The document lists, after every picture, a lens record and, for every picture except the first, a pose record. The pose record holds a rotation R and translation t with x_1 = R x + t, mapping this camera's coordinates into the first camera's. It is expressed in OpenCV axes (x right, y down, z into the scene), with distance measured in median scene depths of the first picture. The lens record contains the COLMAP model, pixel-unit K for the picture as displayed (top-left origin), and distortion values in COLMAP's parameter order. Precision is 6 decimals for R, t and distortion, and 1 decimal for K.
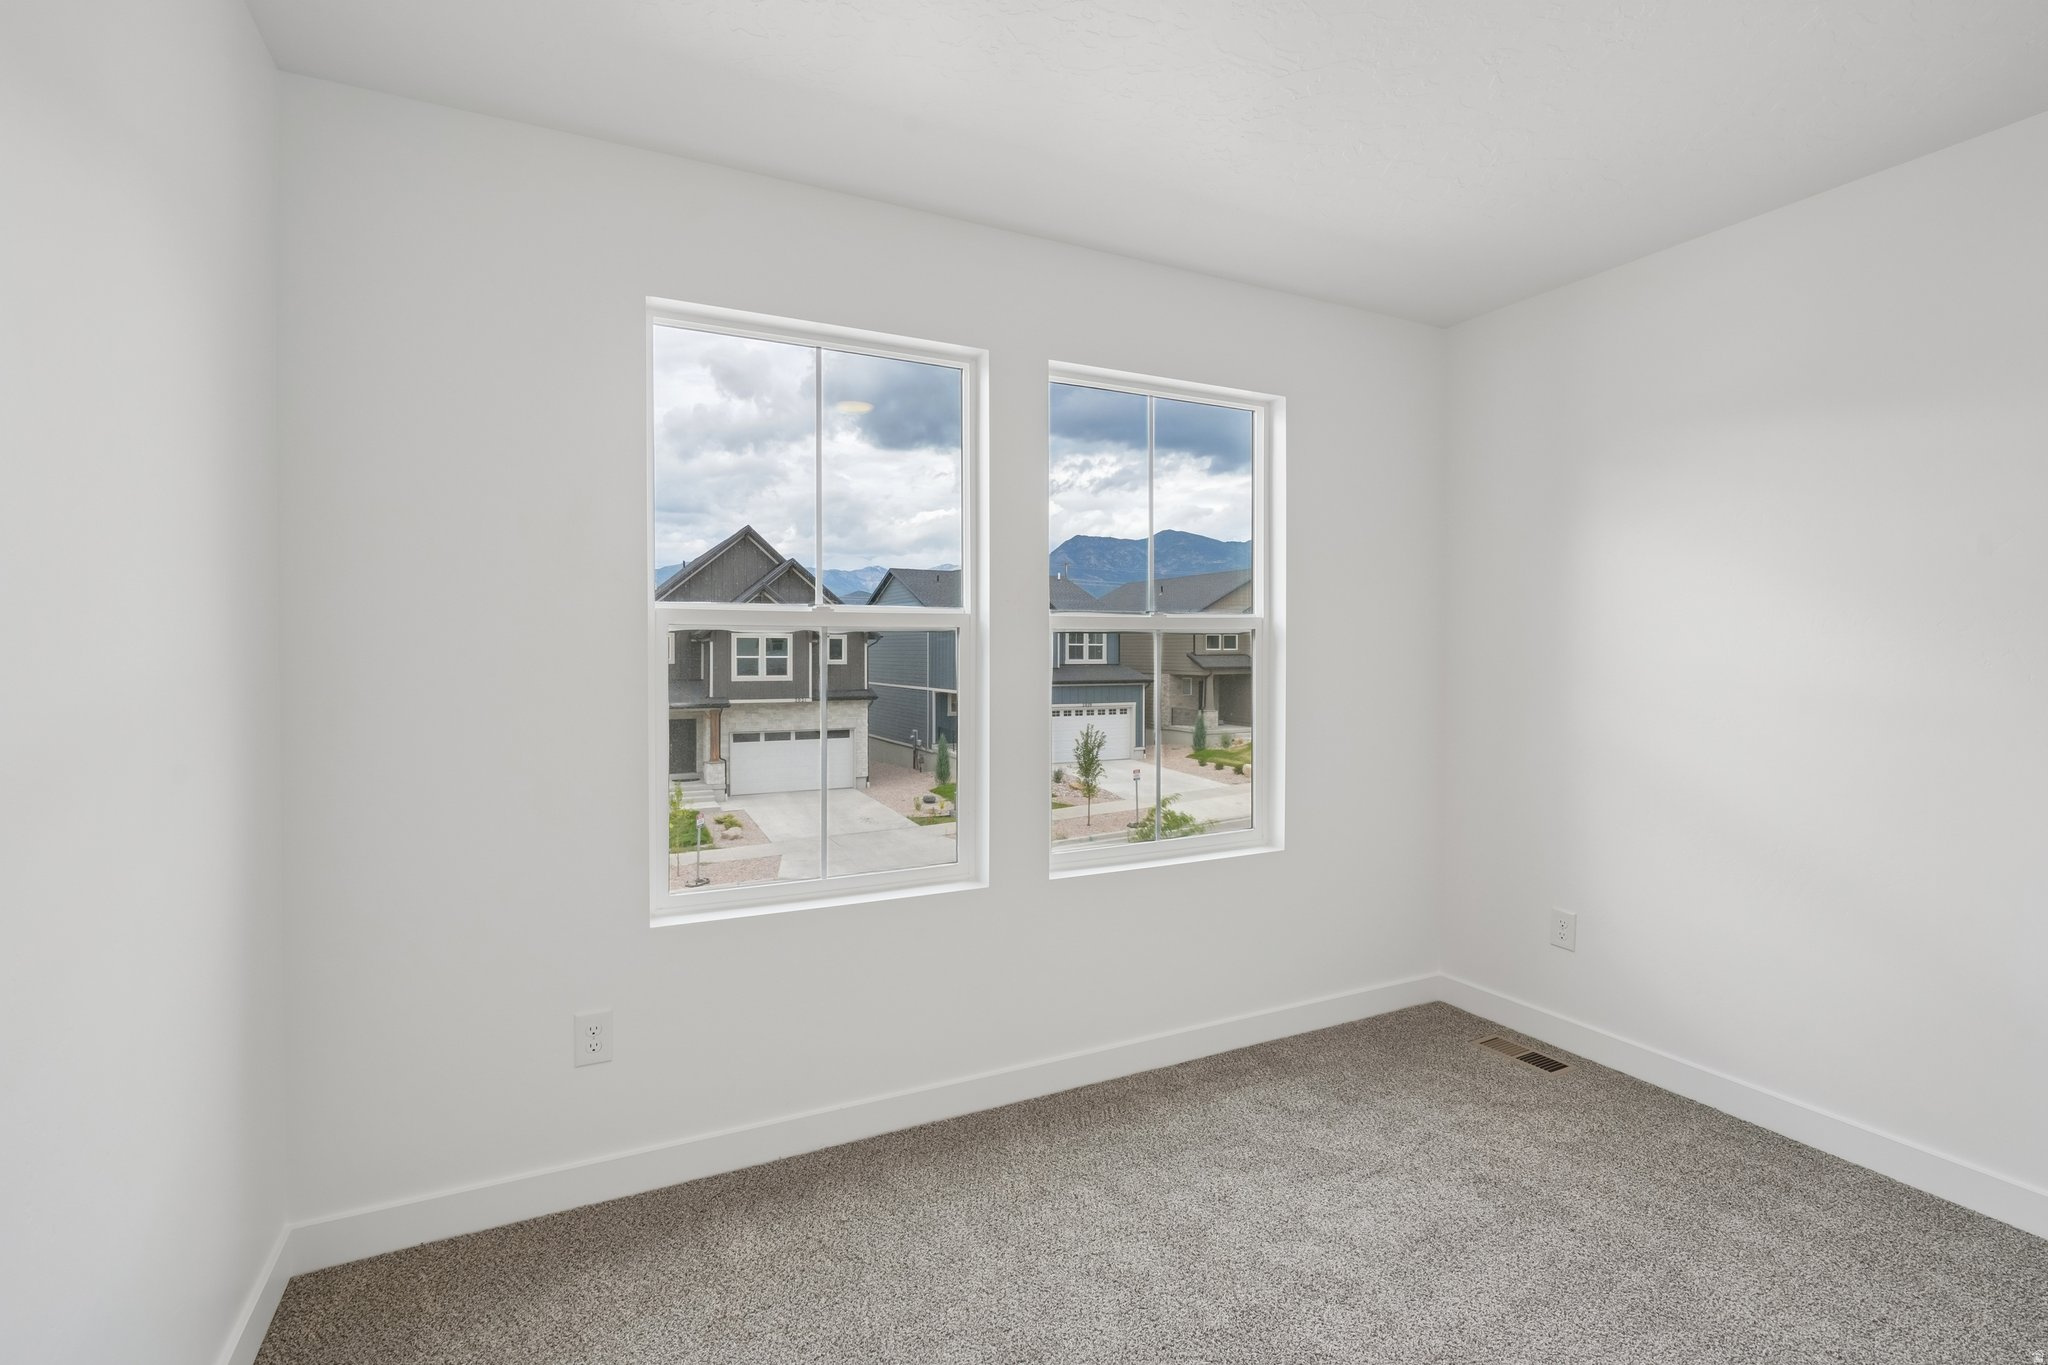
lens RADIAL K [[917.5, 0, 1024.1], [0, 917.5, 663.0], [0, 0, 1]] dist [-0.002041, 0.001484]
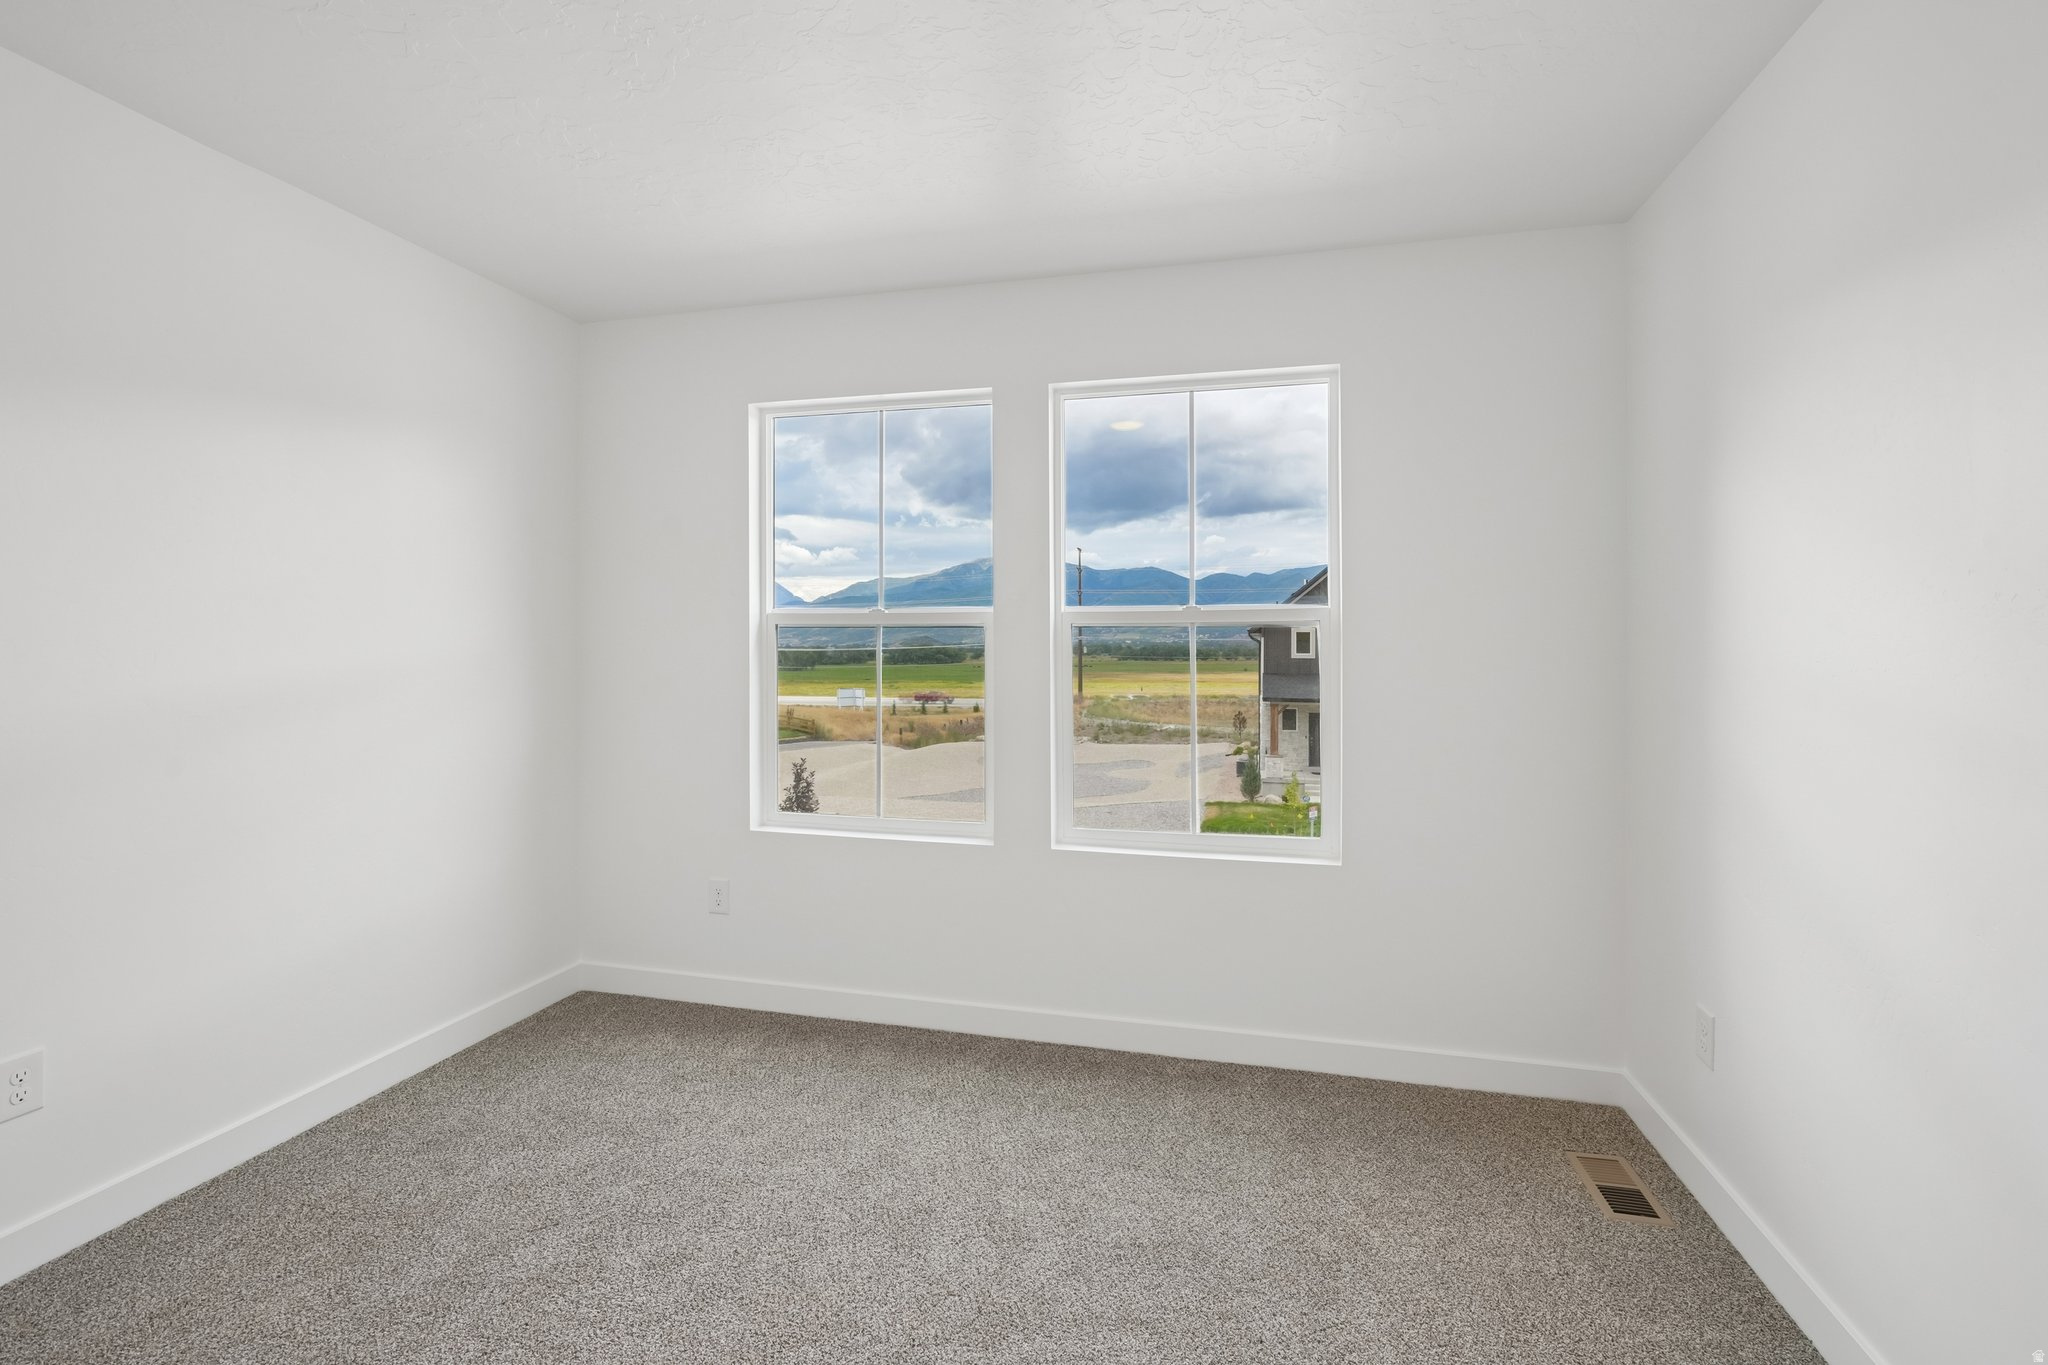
lens RADIAL K [[920.0, 0, 1018.7], [0, 920.0, 677.0], [0, 0, 1]] dist [0.000380, 0.001003]
pose [[0.753230, 0.015951, -0.657564, 0.708474], [-0.008005, 0.999854, 0.015084, 0.009308], [0.657709, -0.006097, 0.753248, 0.133240]]
